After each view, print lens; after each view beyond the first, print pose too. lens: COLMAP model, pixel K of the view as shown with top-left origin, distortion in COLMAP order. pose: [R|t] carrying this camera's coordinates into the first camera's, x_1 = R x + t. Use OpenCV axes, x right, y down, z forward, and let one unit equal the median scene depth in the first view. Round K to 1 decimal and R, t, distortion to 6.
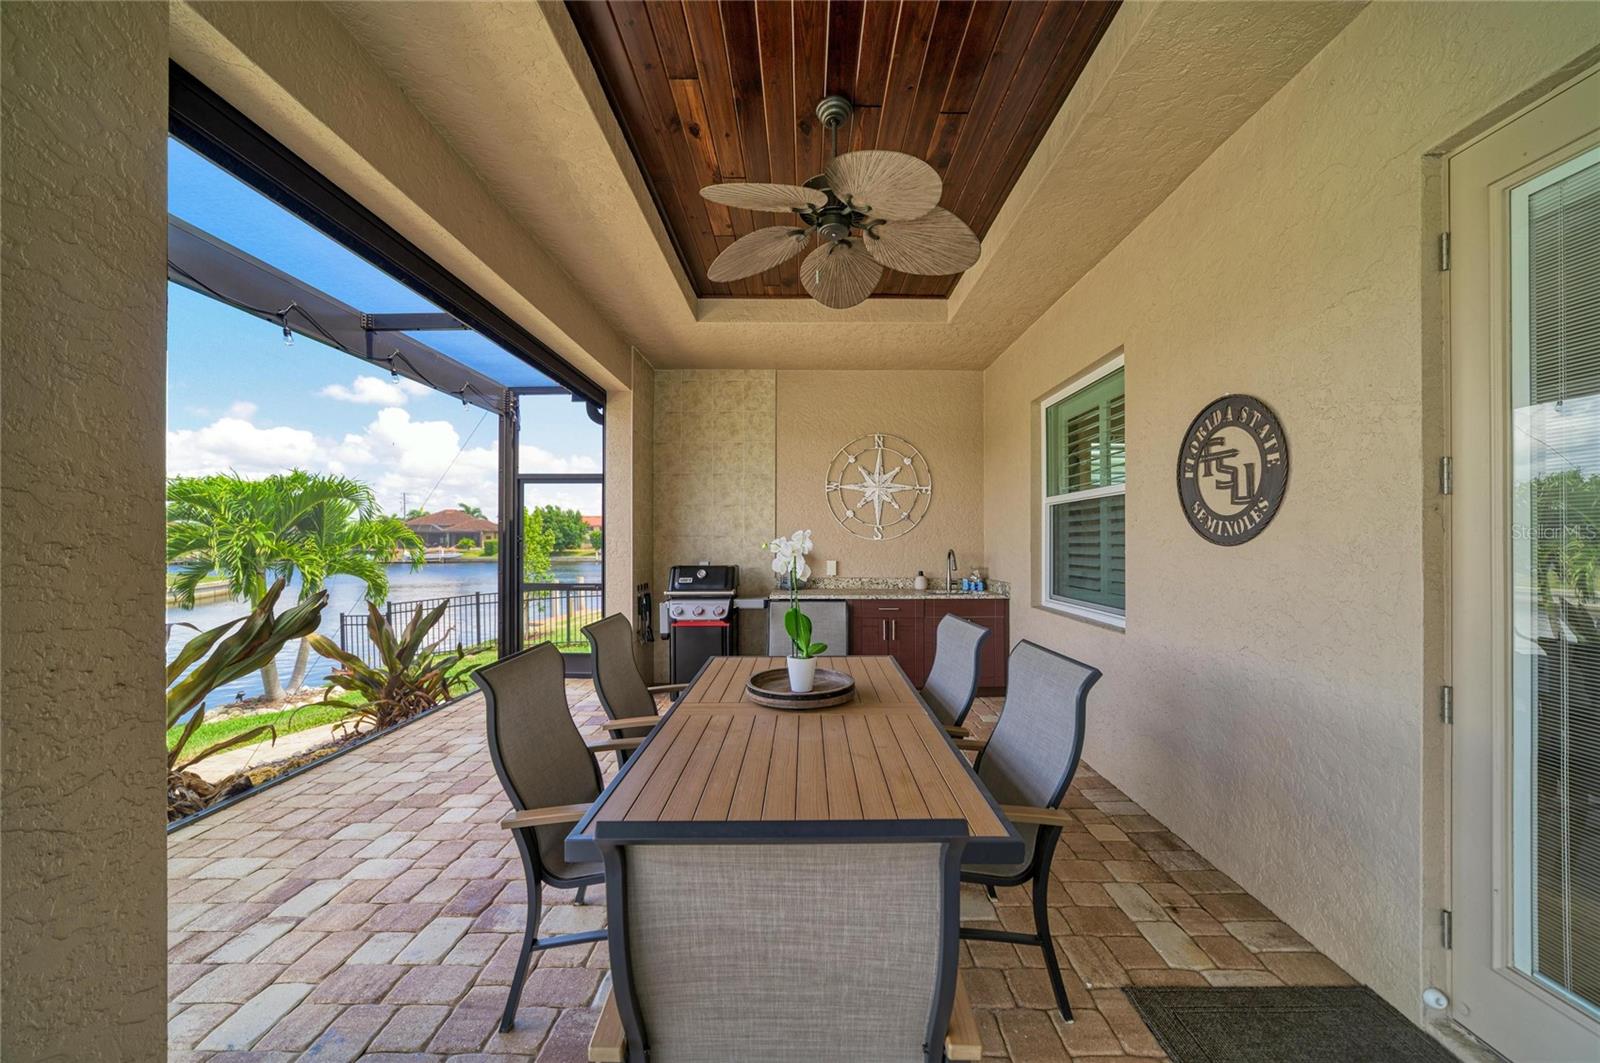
lens RADIAL K [[574.3, 0, 798.8], [0, 574.3, 536.5], [0, 0, 1]] dist [-0.008958, 0.001381]
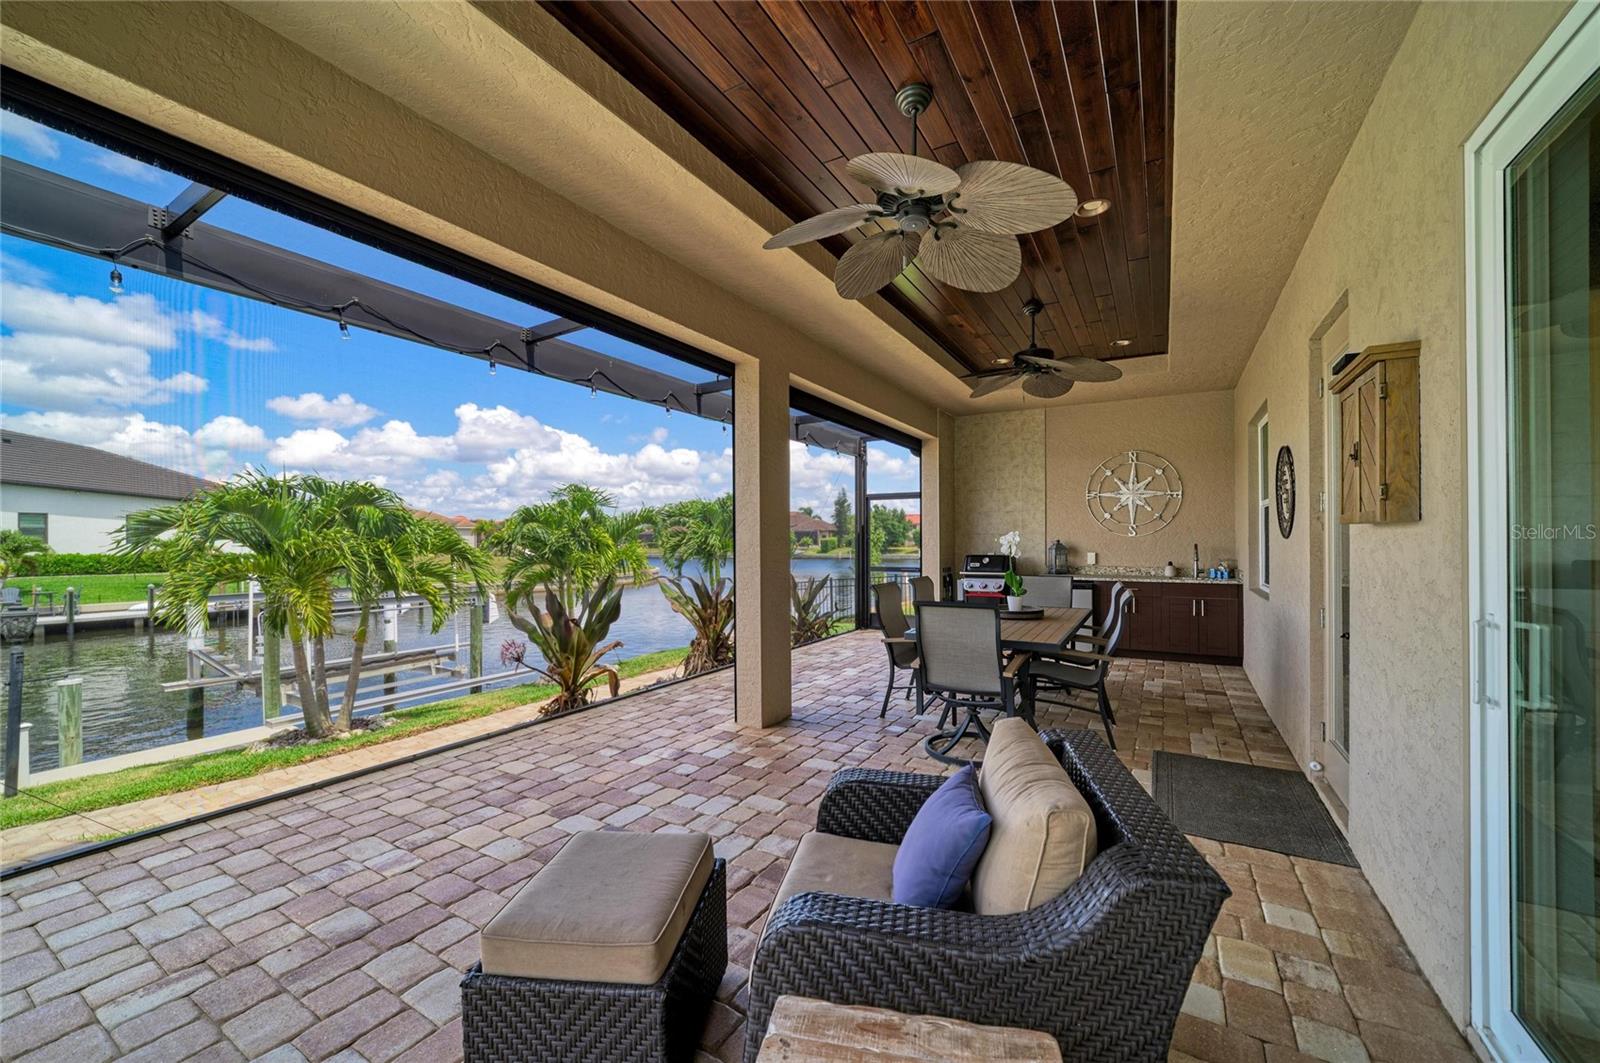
lens RADIAL K [[609.5, 0, 816.2], [0, 609.5, 546.5], [0, 0, 1]] dist [-0.003484, 0.000339]
pose [[0.874136, 0.002327, -0.485675, 0.182201], [0.007655, 0.999798, 0.018569, -0.001627], [0.485620, -0.019950, 0.873942, -0.492110]]
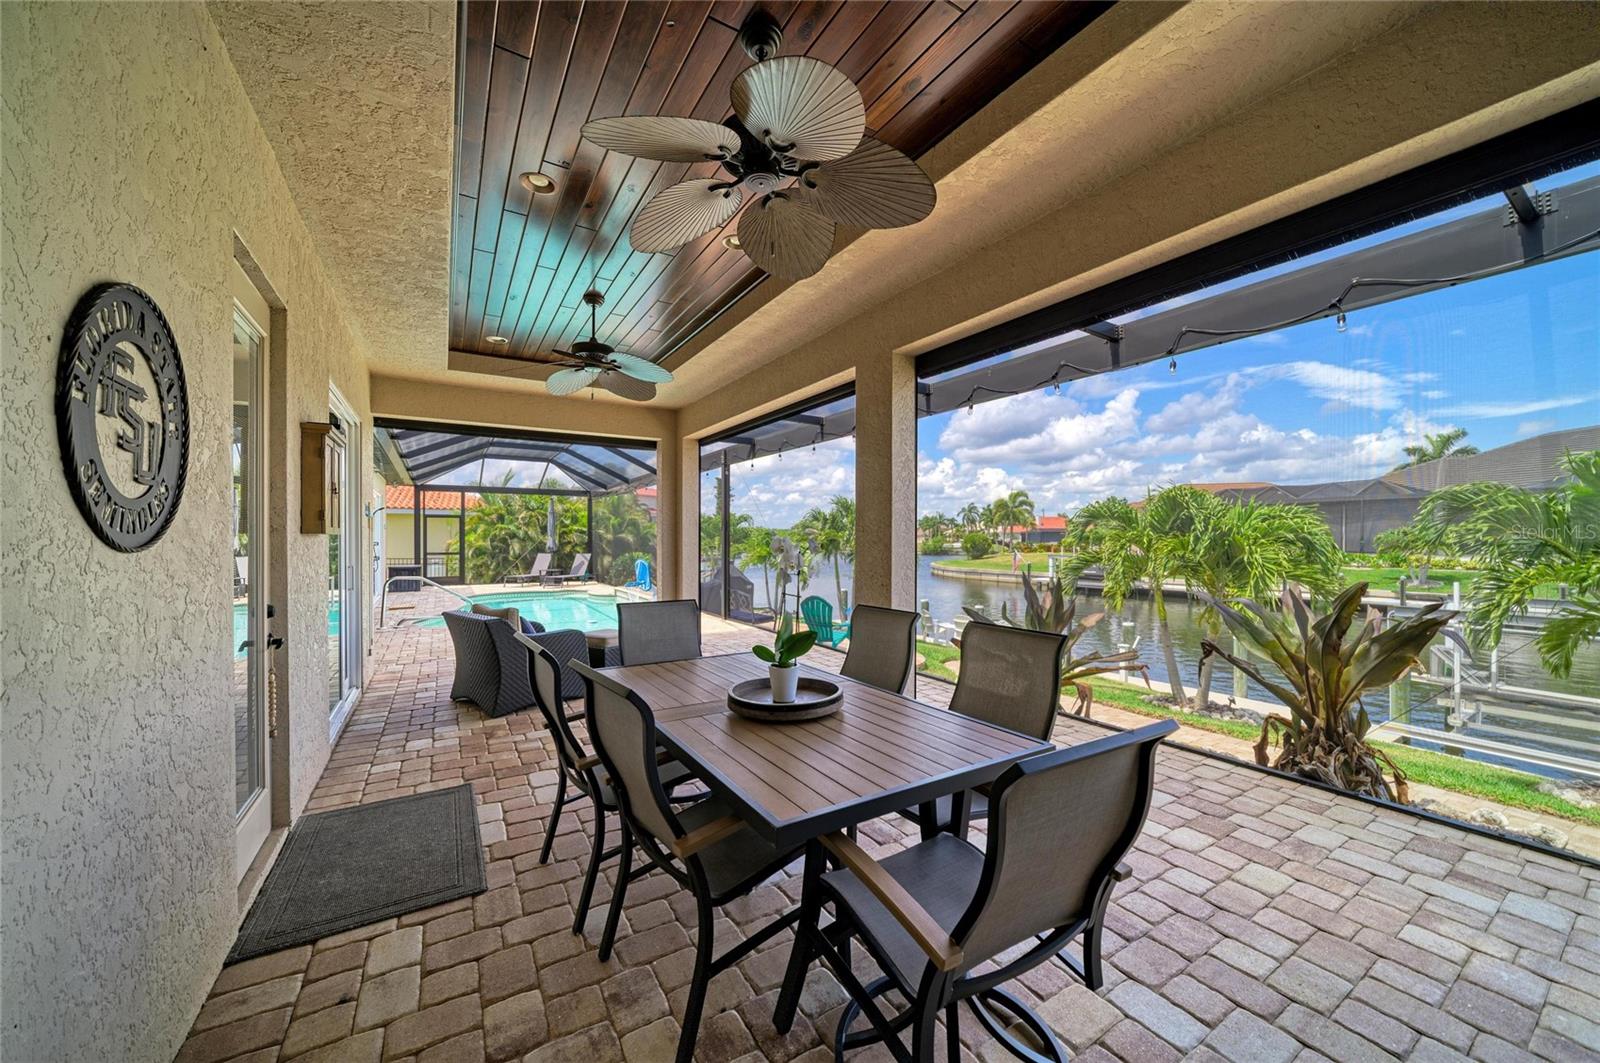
lens RADIAL K [[574.3, 0, 799.4], [0, 574.3, 547.5], [0, 0, 1]] dist [-0.008958, 0.001381]
pose [[-0.845815, 0.009926, -0.533384, 0.181748], [0.005336, 0.999934, 0.010146, 0.004096], [0.533450, 0.005736, -0.845812, 0.684627]]
